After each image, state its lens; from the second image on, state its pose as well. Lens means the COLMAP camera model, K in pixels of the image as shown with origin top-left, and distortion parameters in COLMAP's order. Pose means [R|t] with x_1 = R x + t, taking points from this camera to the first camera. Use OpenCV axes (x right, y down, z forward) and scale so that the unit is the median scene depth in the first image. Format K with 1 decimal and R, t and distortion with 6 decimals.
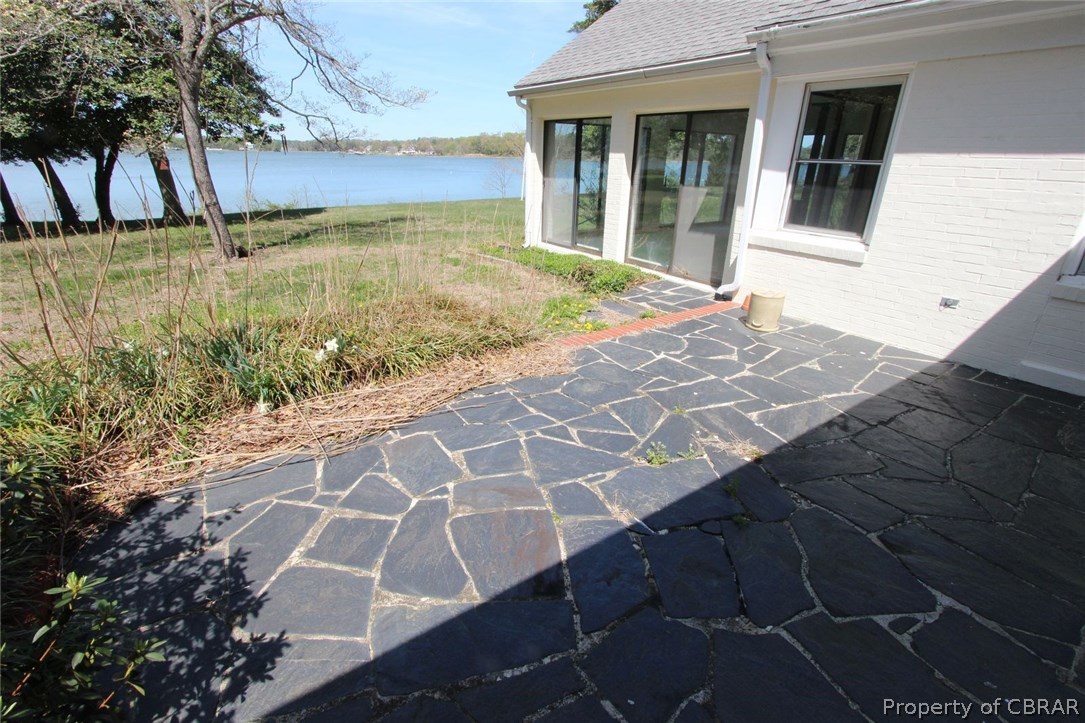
lens RADIAL K [[502.7, 0, 543.0], [0, 502.7, 363.3], [0, 0, 1]] dist [-0.003431, -0.000242]
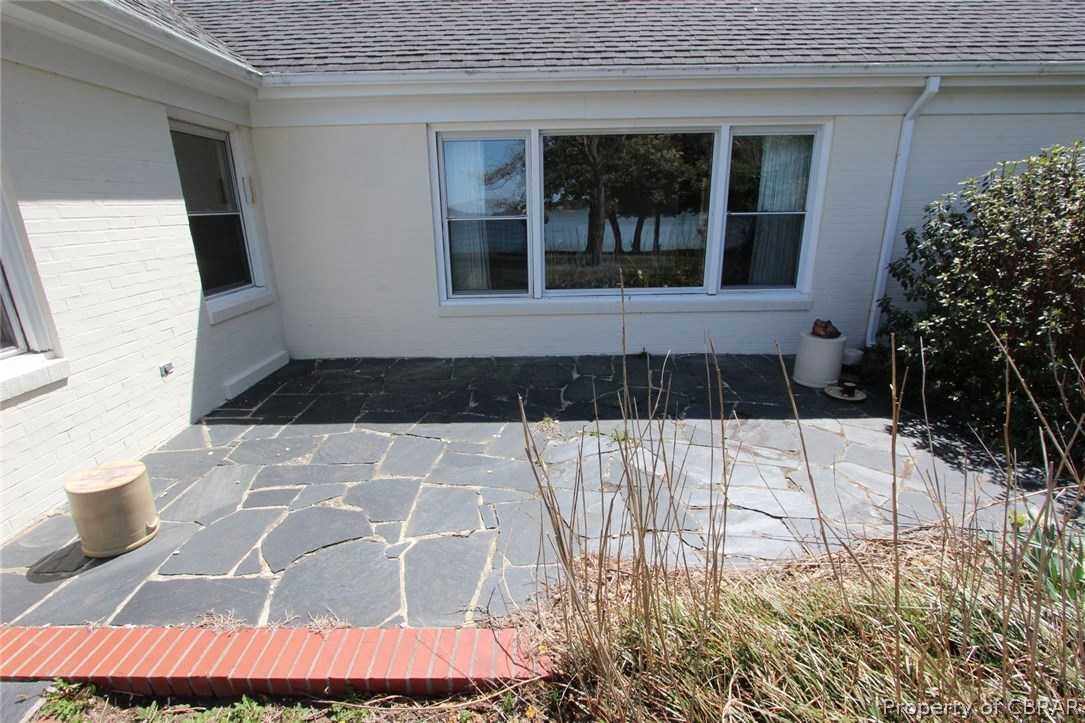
lens RADIAL K [[502.7, 0, 538.0], [0, 502.7, 358.2], [0, 0, 1]] dist [-0.003431, -0.000242]
pose [[-0.817754, -0.177905, 0.547384, -0.181600], [0.222078, 0.779862, 0.585232, -0.517103], [-0.530999, 0.600137, -0.598227, 1.215057]]
